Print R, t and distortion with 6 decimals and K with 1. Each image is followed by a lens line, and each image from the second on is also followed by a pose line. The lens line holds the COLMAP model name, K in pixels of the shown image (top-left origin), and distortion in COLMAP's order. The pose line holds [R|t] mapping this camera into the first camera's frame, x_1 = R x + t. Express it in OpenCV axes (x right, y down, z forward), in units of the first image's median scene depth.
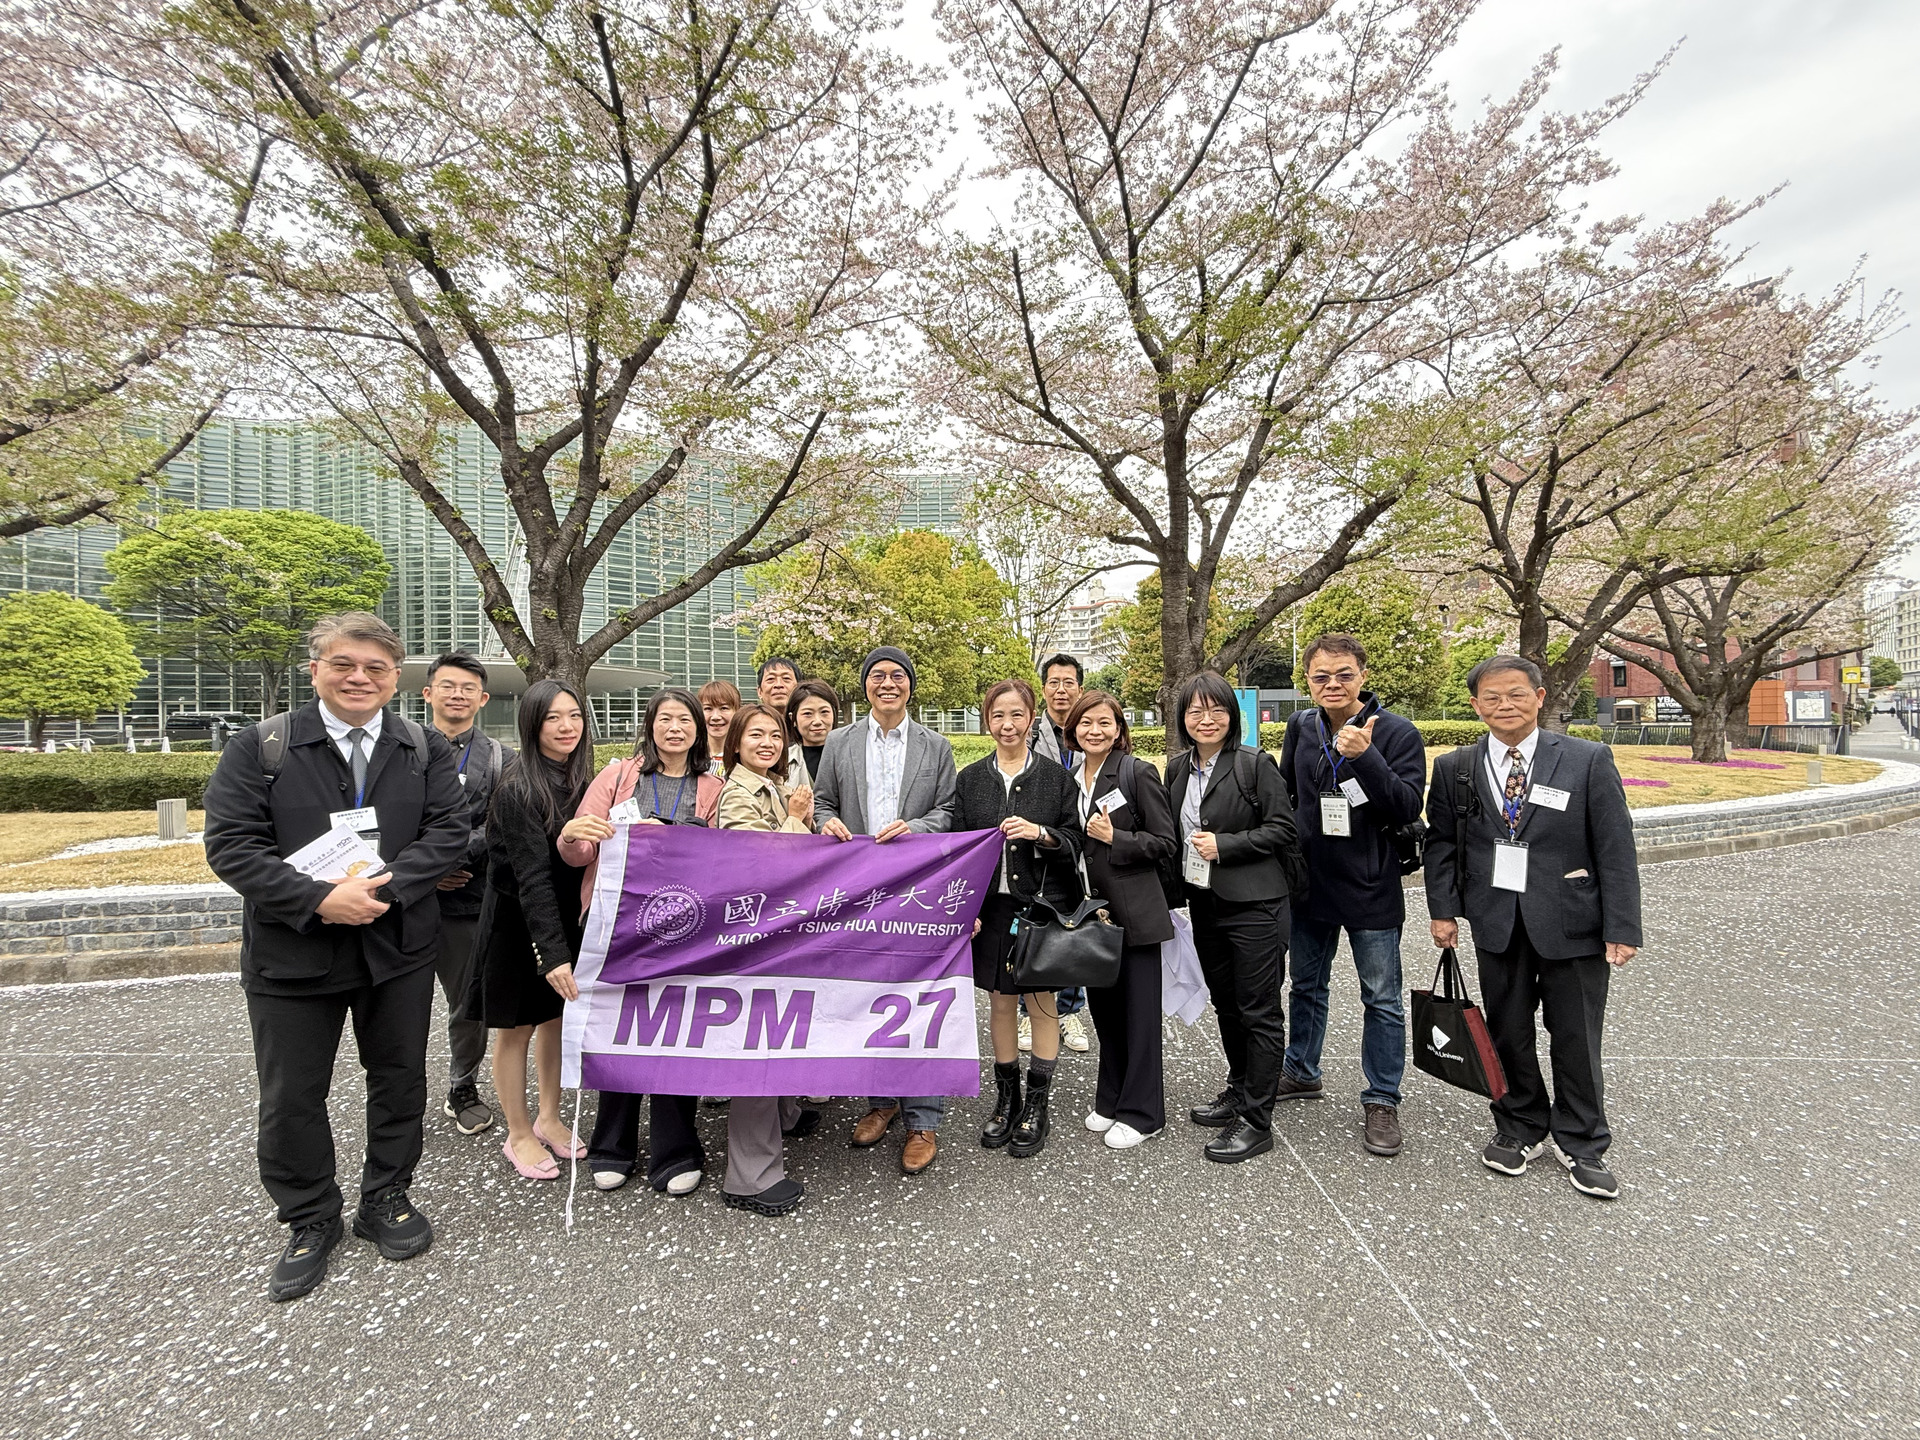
lens RADIAL K [[763.1, 0, 914.7], [0, 763.1, 724.6], [0, 0, 1]] dist [-0.039527, -0.000011]
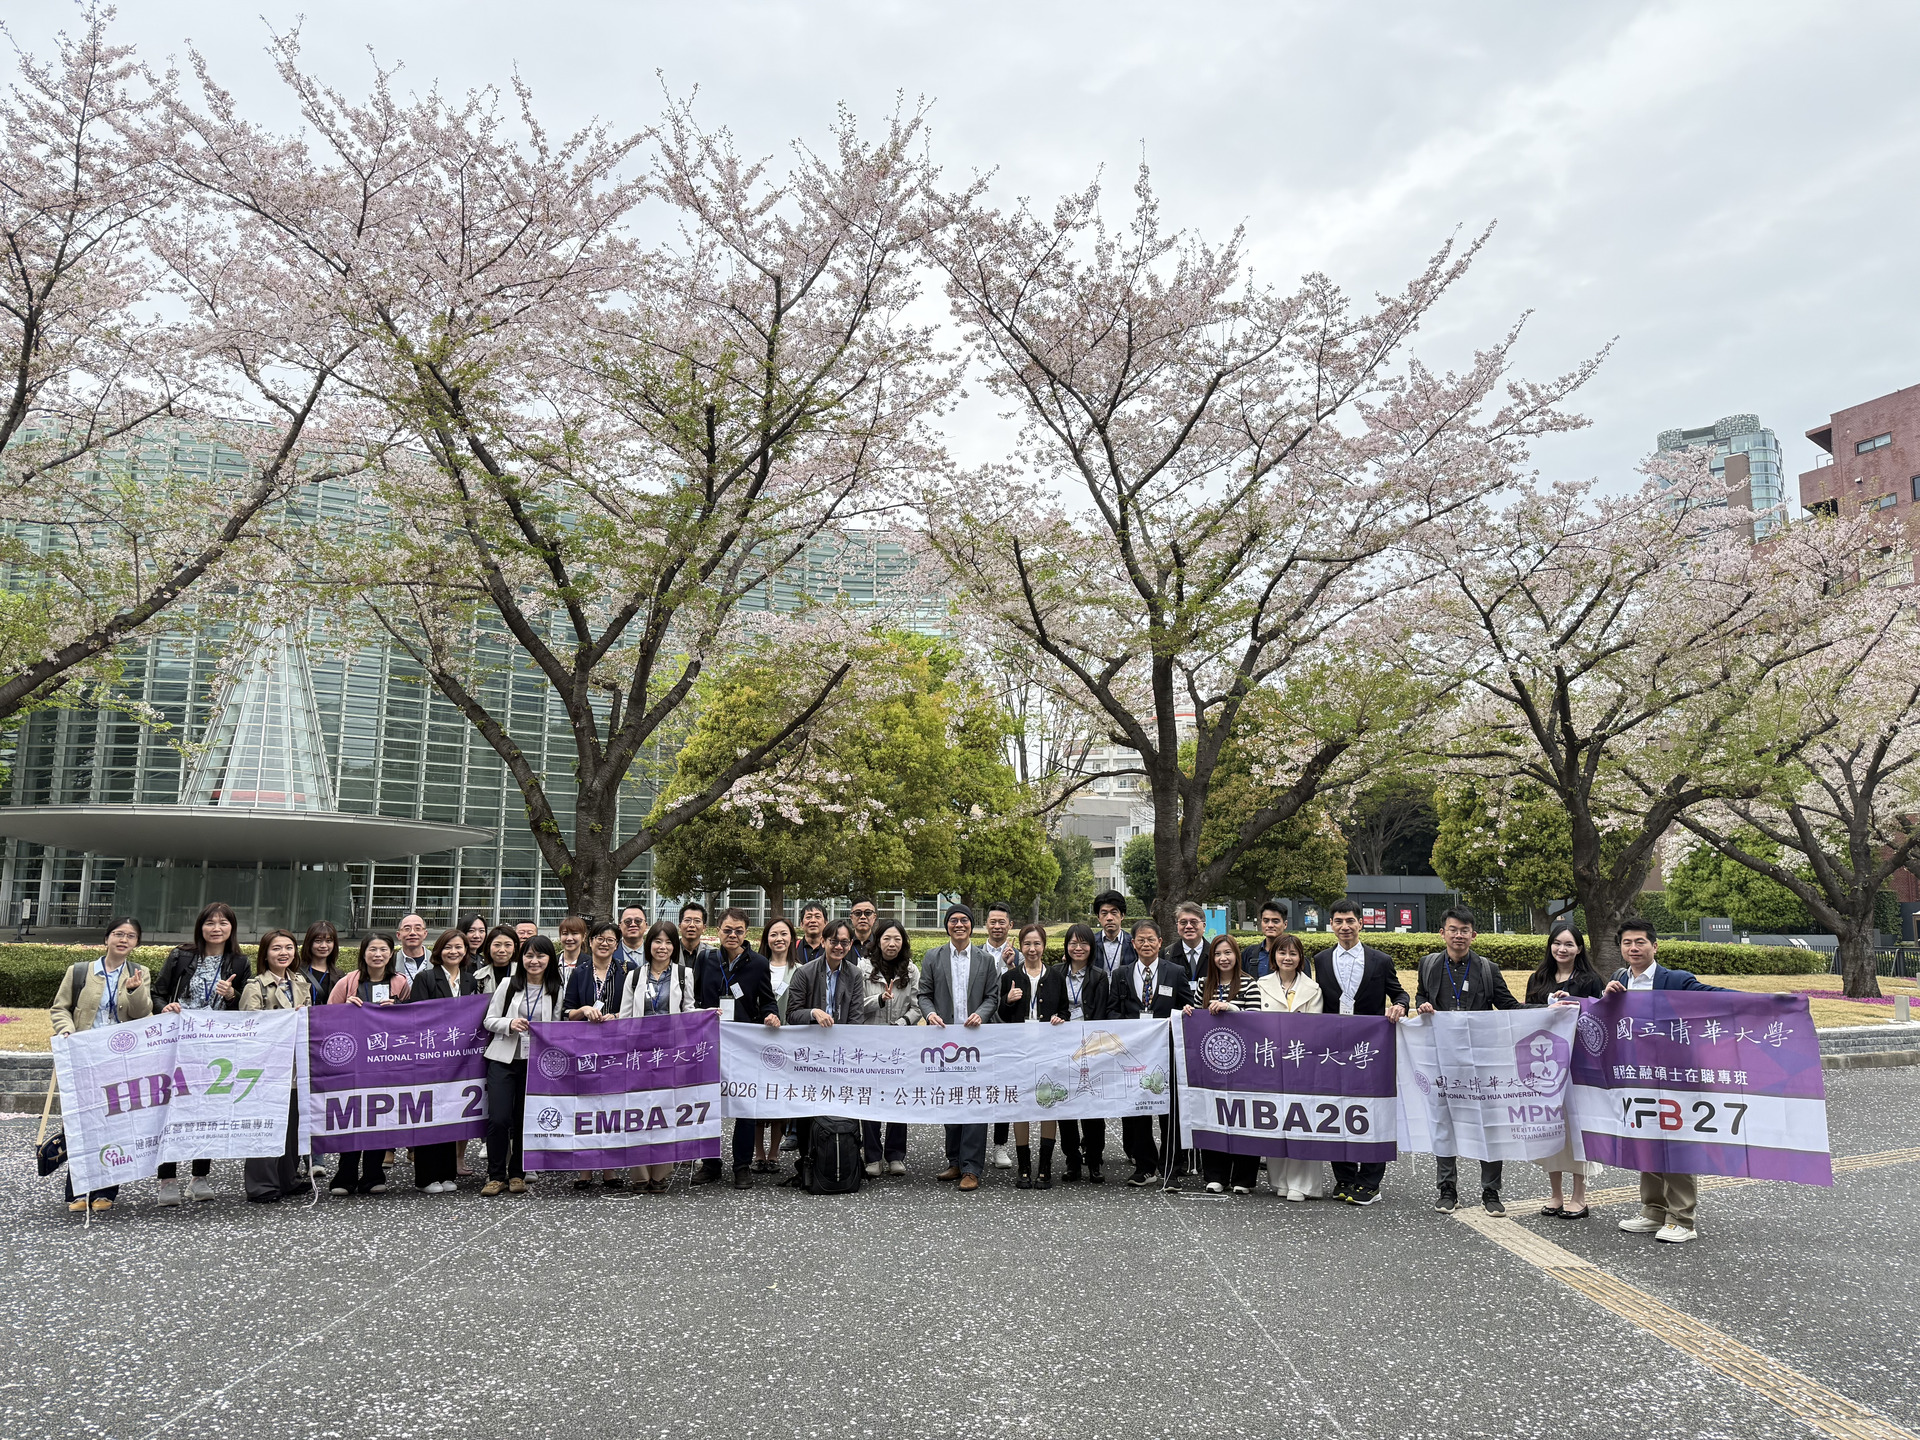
lens RADIAL K [[1359.8, 0, 958.1], [0, 1359.8, 719.7], [0, 0, 1]] dist [0.025180, -0.032819]
pose [[0.995901, 0.040456, 0.080899, -0.083806], [-0.028849, 0.989758, -0.139810, -0.024077], [-0.085727, 0.136903, 0.986868, -0.746966]]
